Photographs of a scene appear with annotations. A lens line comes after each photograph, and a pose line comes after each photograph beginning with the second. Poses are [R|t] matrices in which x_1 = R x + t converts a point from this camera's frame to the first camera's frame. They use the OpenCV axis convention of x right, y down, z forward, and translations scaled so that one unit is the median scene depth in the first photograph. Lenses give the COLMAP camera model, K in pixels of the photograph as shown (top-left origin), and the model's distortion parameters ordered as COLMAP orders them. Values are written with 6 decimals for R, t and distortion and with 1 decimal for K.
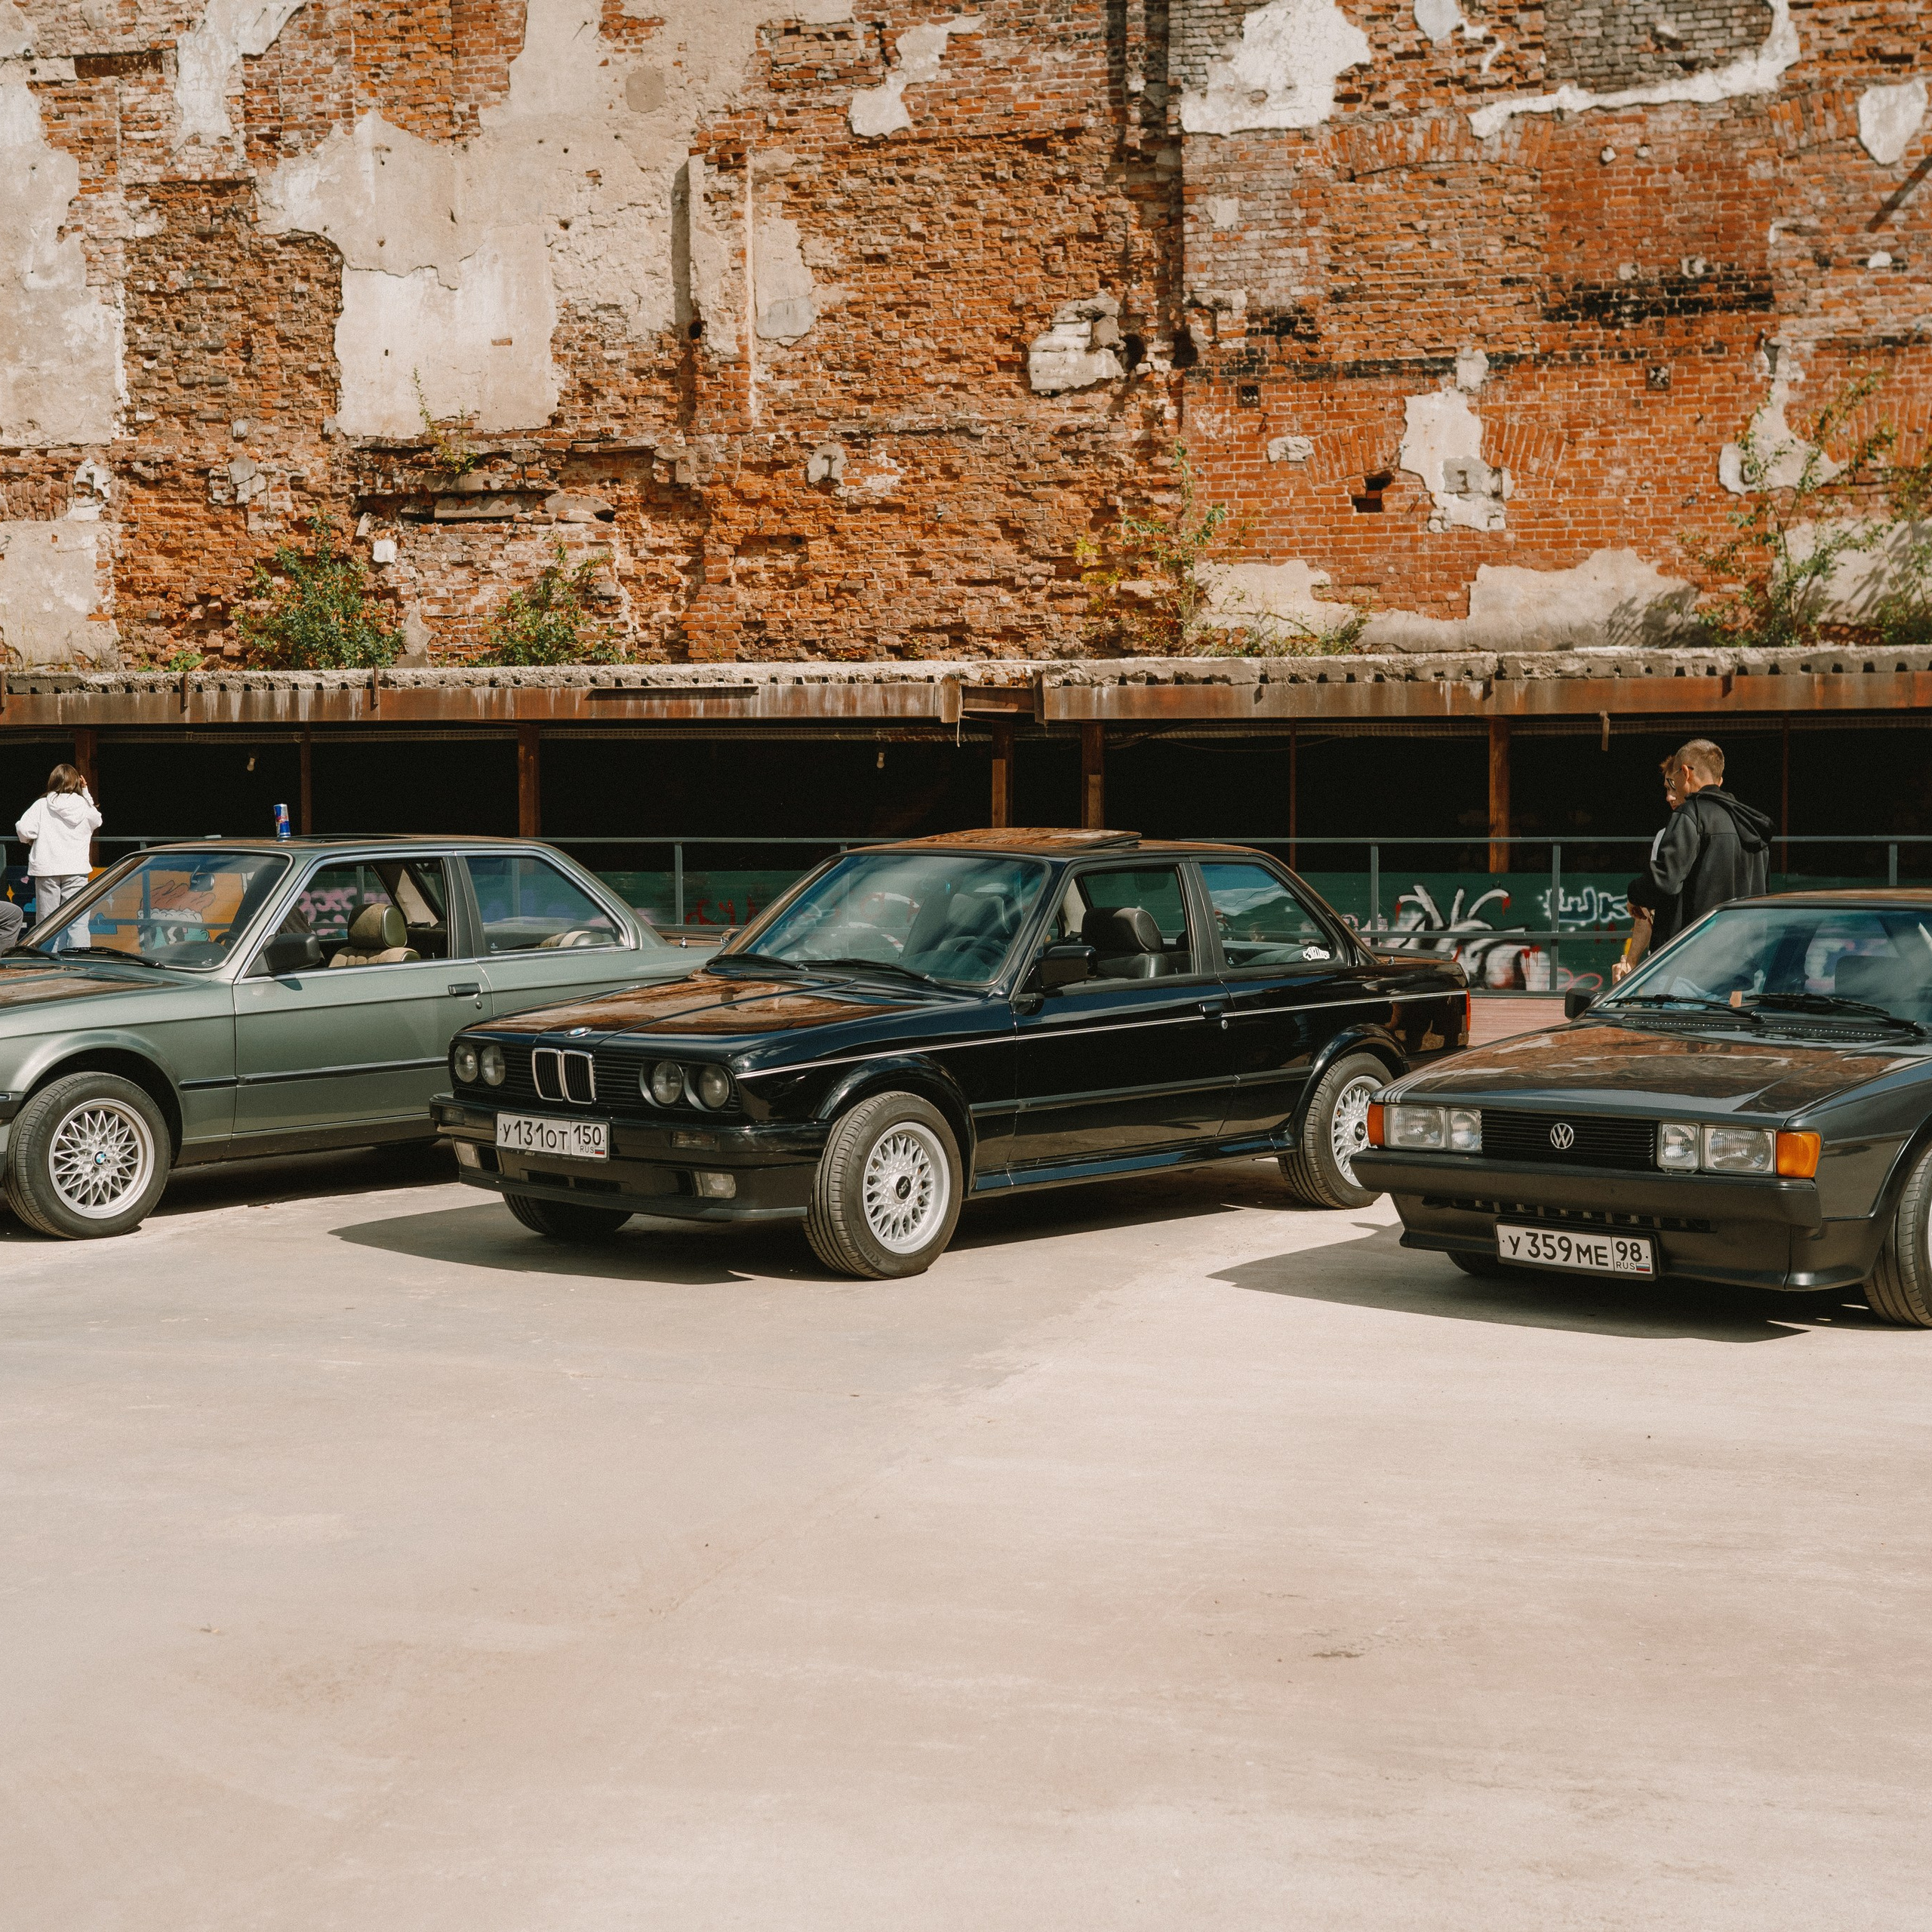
lens RADIAL K [[3294.6, 0, 966.8], [0, 3294.6, 966.4], [0, 0, 1]] dist [0.082230, 0.000000]
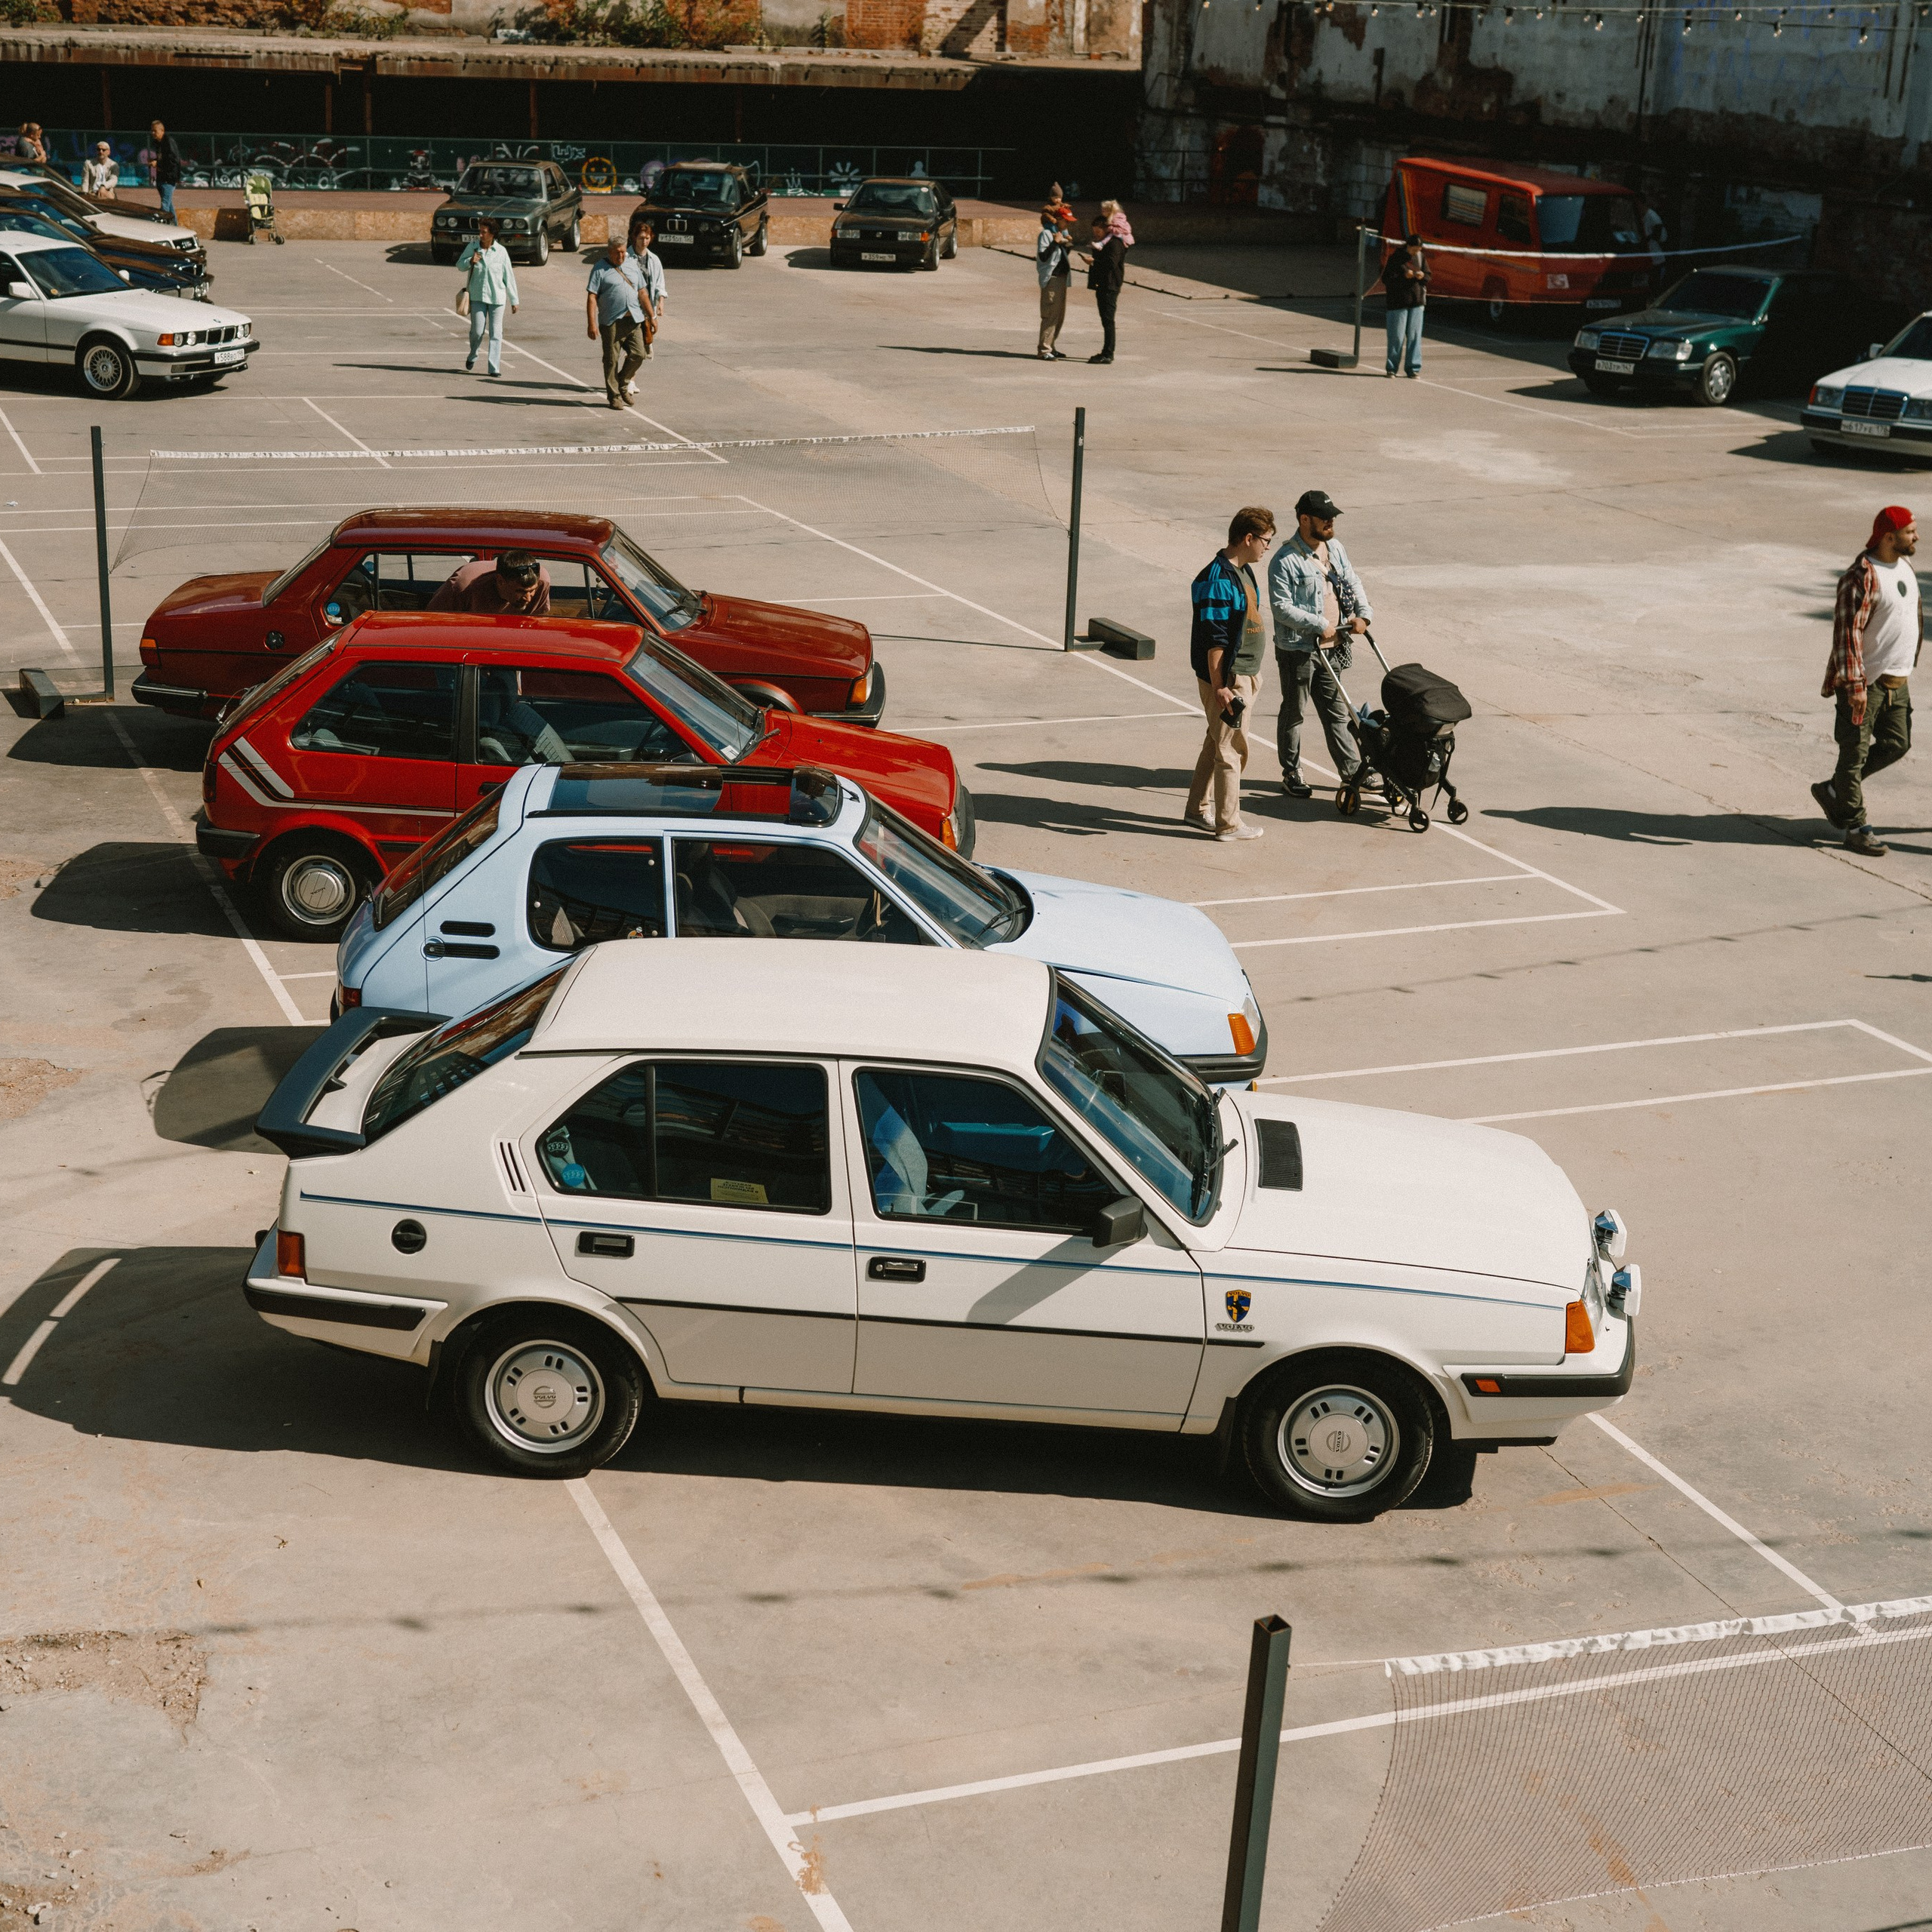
lens RADIAL K [[3294.6, 0, 967.8], [0, 3294.6, 965.2], [0, 0, 1]] dist [0.082230, 0.000000]
pose [[0.813850, -0.141954, 0.563469, -1.100177], [-0.006932, 0.967260, 0.253693, -0.062391], [-0.581034, -0.210374, 0.786220, -1.346662]]
